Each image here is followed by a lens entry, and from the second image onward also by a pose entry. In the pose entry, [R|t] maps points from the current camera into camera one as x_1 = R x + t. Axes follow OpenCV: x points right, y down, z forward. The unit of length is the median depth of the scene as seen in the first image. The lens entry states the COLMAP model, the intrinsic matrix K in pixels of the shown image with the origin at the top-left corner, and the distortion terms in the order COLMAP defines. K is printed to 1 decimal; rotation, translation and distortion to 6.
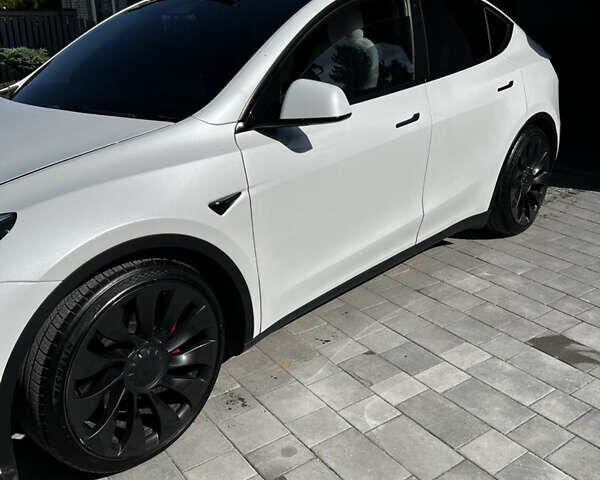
lens RADIAL K [[600.0, 0, 302.4], [0, 600.0, 239.7], [0, 0, 1]] dist [0.108568, -0.218374]
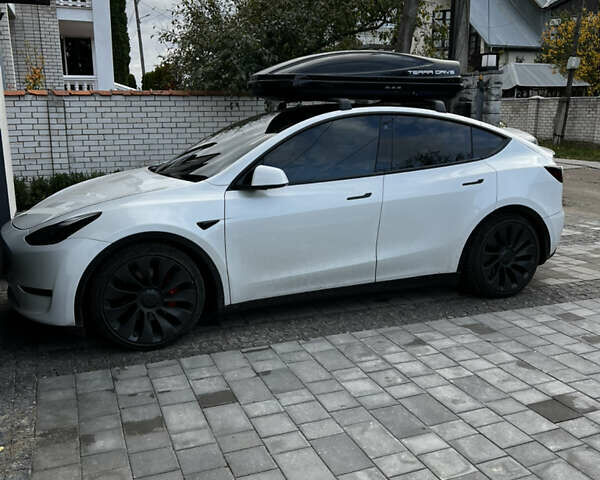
lens RADIAL K [[594.5, 0, 300.0], [0, 594.5, 240.0], [0, 0, 1]] dist [0.189389, -0.486802]
pose [[0.912178, 0.106553, -0.395699, 0.785508], [-0.162559, 0.980467, -0.110718, 0.133188], [0.376172, 0.165319, 0.911682, -0.546953]]
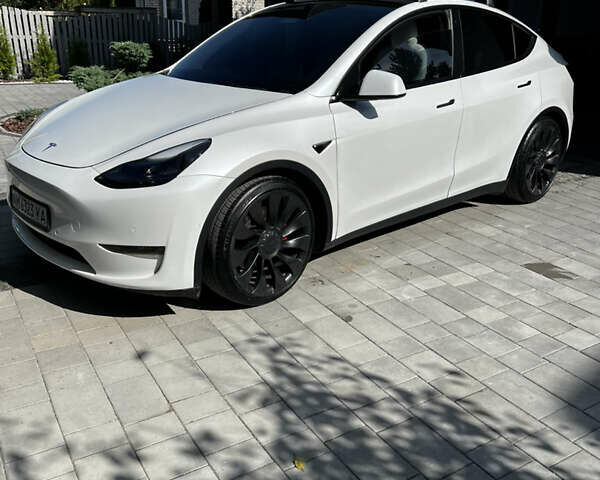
lens RADIAL K [[600.0, 0, 302.4], [0, 600.0, 239.7], [0, 0, 1]] dist [0.108568, -0.218374]
pose [[0.996024, 0.056551, -0.068836, -0.049573], [-0.056758, 0.998387, -0.001055, 0.163872], [0.068665, 0.004957, 0.997627, -0.503296]]
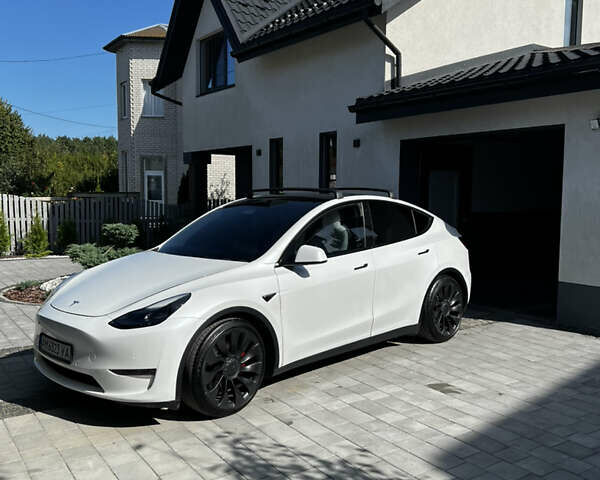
lens RADIAL K [[600.0, 0, 302.4], [0, 600.0, 239.7], [0, 0, 1]] dist [0.108568, -0.218374]
pose [[0.999295, 0.014733, -0.034545, 0.060920], [-0.023578, 0.962086, -0.271725, 0.293742], [0.029232, 0.272348, 0.961755, -1.048850]]
